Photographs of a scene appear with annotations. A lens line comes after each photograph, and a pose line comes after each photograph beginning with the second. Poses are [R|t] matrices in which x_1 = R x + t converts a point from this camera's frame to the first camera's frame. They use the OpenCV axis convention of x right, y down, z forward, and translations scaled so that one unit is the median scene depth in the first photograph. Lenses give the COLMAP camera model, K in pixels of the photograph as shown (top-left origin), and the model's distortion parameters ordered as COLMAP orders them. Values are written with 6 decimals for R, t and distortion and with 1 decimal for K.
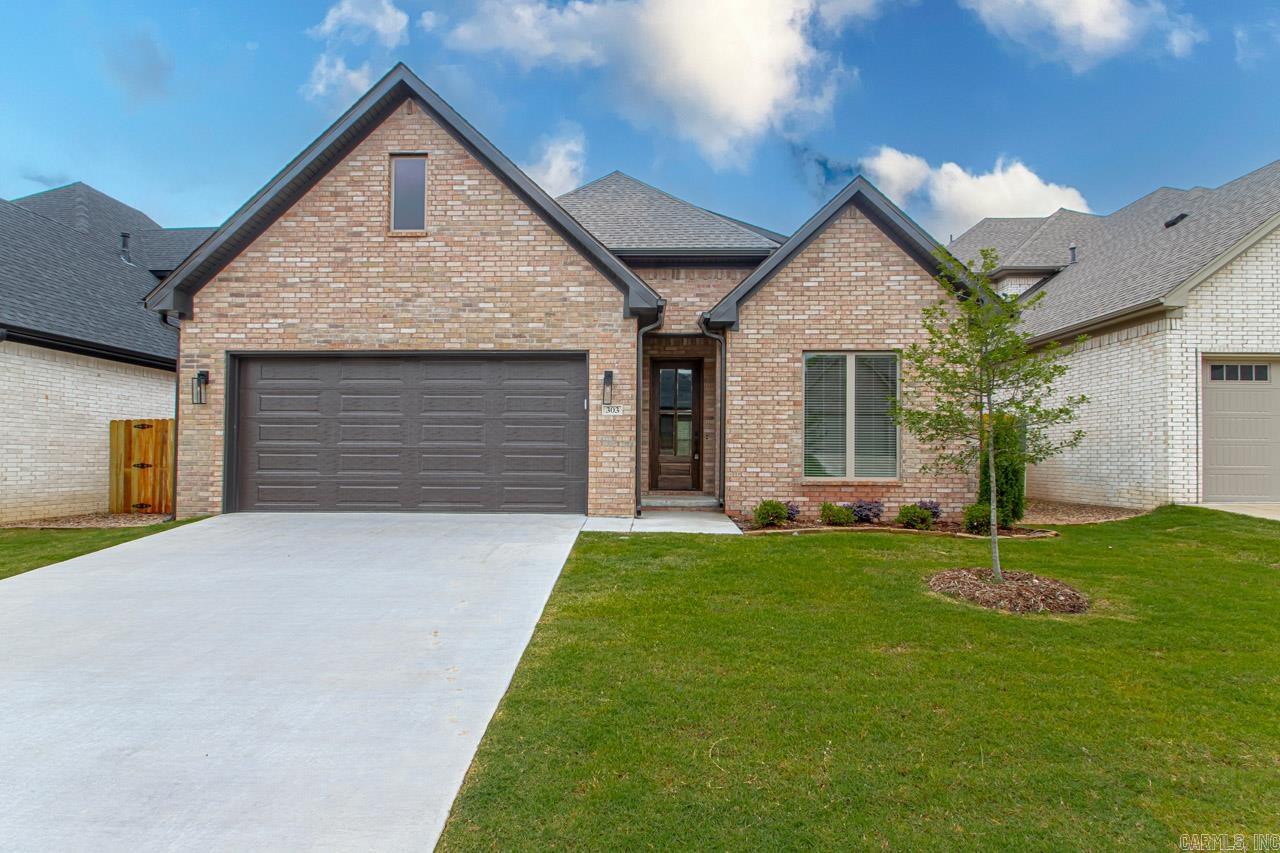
lens RADIAL K [[625.1, 0, 640.1], [0, 625.1, 428.1], [0, 0, 1]] dist [0.008155, -0.002248]
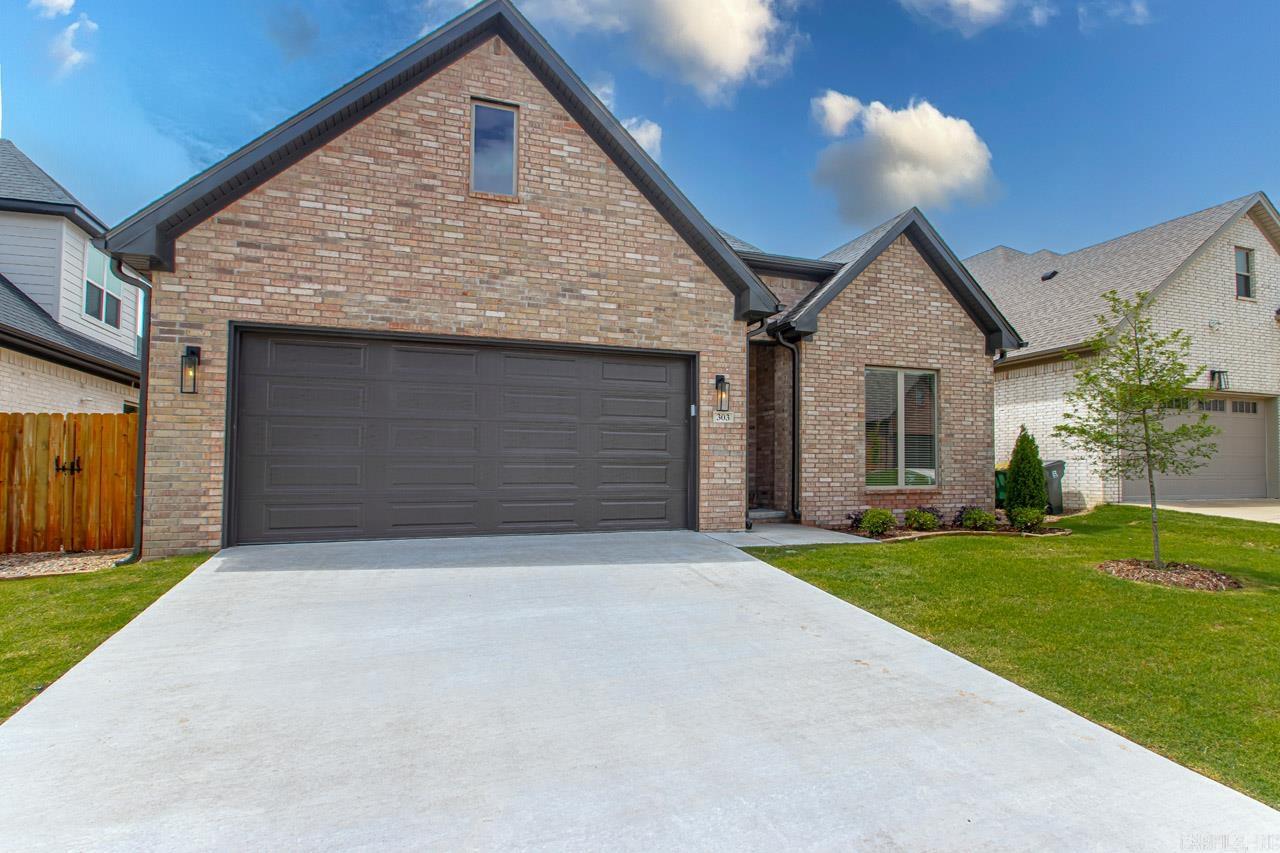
lens RADIAL K [[664.4, 0, 640.2], [0, 664.4, 427.4], [0, 0, 1]] dist [-0.002027, -0.000043]
pose [[0.925348, 0.020162, 0.378582, -0.513376], [-0.013945, 0.999719, -0.019156, 0.006924], [-0.378862, 0.012446, 0.925369, 0.121130]]
